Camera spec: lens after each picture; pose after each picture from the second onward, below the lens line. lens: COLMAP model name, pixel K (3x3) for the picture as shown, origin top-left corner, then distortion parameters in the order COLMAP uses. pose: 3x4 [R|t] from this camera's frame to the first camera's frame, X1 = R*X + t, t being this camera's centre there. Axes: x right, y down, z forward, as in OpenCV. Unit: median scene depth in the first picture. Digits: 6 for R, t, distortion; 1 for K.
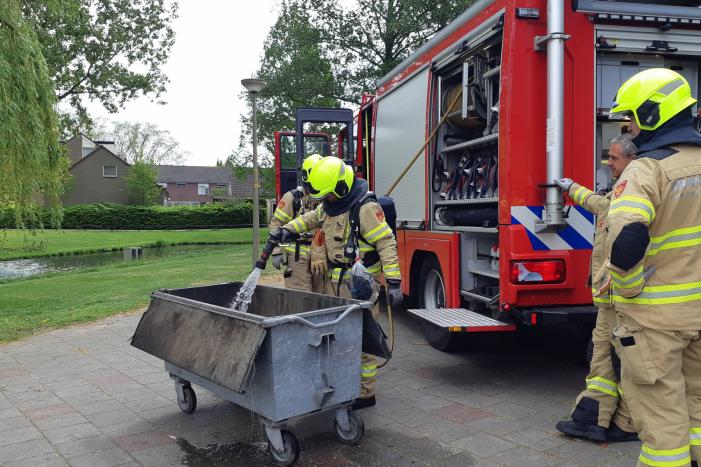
lens RADIAL K [[648.7, 0, 362.3], [0, 648.7, 232.5], [0, 0, 1]] dist [0.098159, -0.193617]
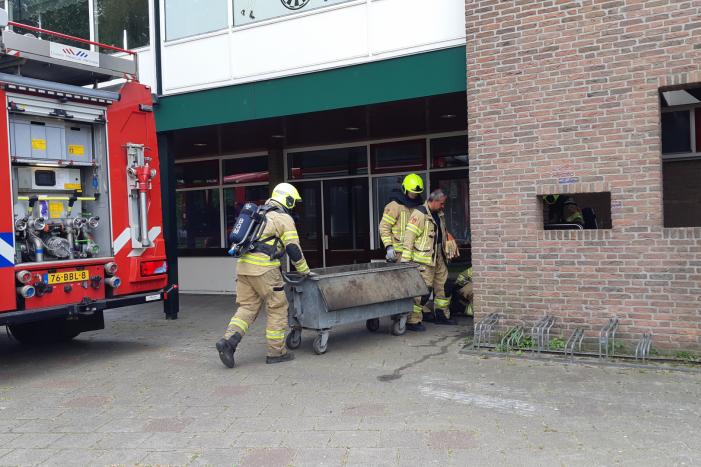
lens RADIAL K [[648.7, 0, 362.3], [0, 648.7, 232.5], [0, 0, 1]] dist [0.098159, -0.193617]
pose [[0.699339, -0.033211, 0.714019, -0.067210], [0.060857, 0.998059, -0.013183, 0.013538], [-0.712195, 0.052673, 0.700003, -0.304360]]
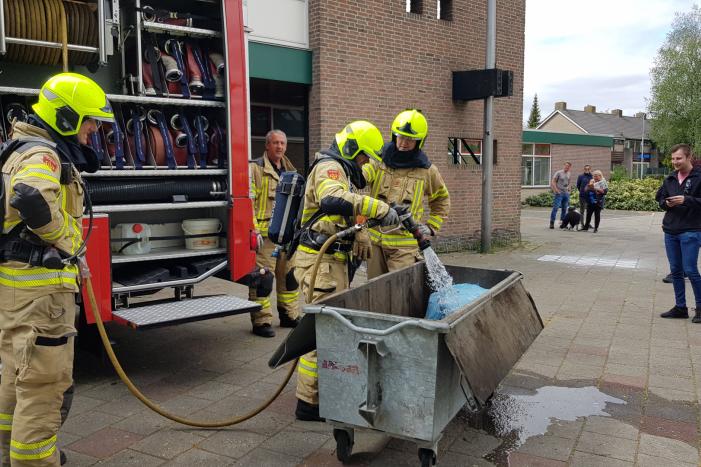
lens RADIAL K [[646.0, 0, 358.0], [0, 646.0, 224.7], [0, 0, 1]] dist [0.113290, -0.249934]
pose [[-0.437028, -0.073420, 0.896446, -0.631287], [0.030914, 0.994848, 0.096550, -0.050227], [-0.898917, 0.069908, -0.432507, 1.010905]]
